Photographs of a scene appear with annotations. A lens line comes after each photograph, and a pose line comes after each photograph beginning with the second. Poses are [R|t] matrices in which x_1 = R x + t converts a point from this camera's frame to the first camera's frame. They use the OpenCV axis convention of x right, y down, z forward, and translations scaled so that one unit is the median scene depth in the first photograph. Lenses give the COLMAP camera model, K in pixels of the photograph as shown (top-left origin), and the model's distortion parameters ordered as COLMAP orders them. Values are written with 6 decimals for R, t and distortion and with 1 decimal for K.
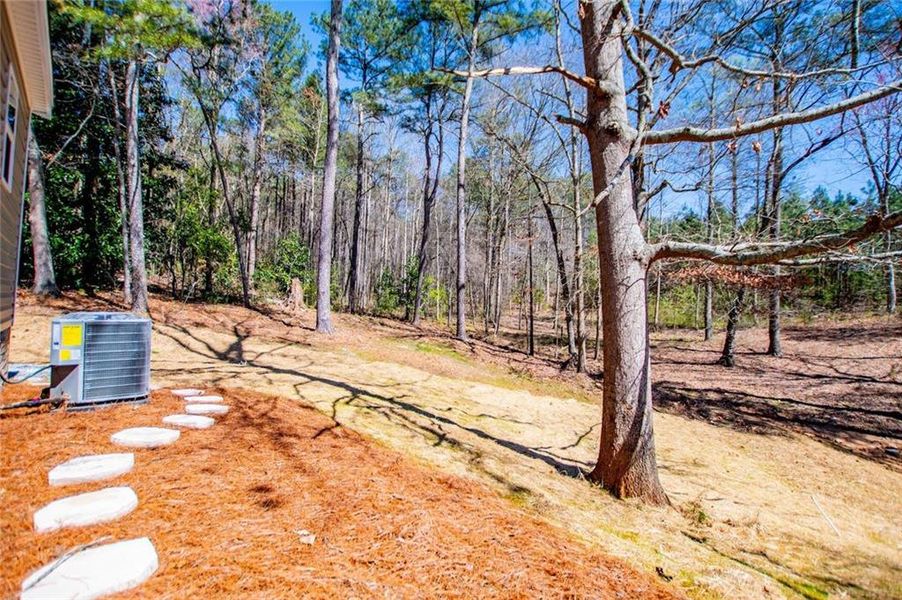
lens RADIAL K [[410.1, 0, 449.3], [0, 410.1, 298.7], [0, 0, 1]] dist [-0.021541, 0.000558]
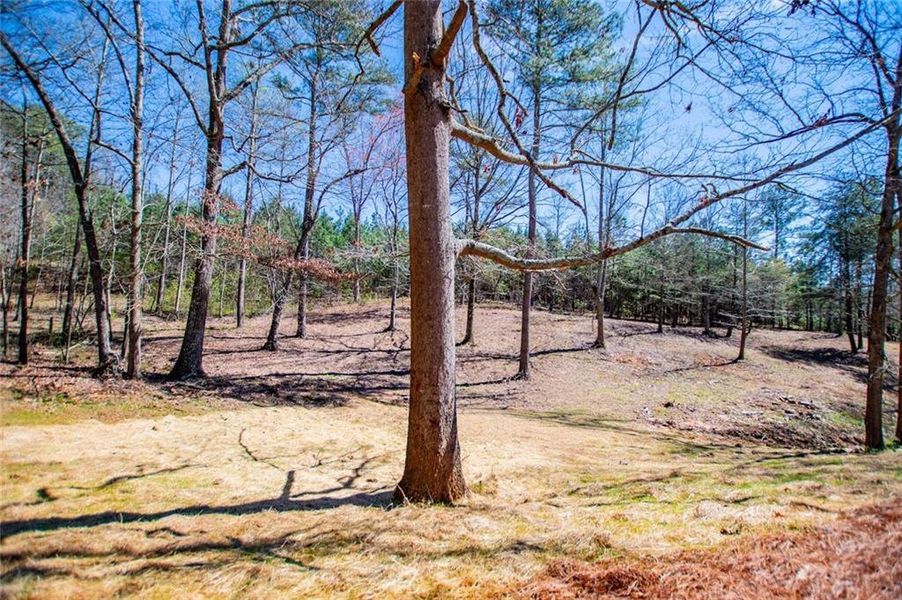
lens RADIAL K [[398.7, 0, 454.9], [0, 398.7, 301.0], [0, 0, 1]] dist [-0.021339, 0.000656]
pose [[0.400524, 0.009174, 0.916241, -0.109609], [-0.044984, 0.998941, 0.009662, 0.002190], [-0.915182, -0.045086, 0.400512, 0.165470]]
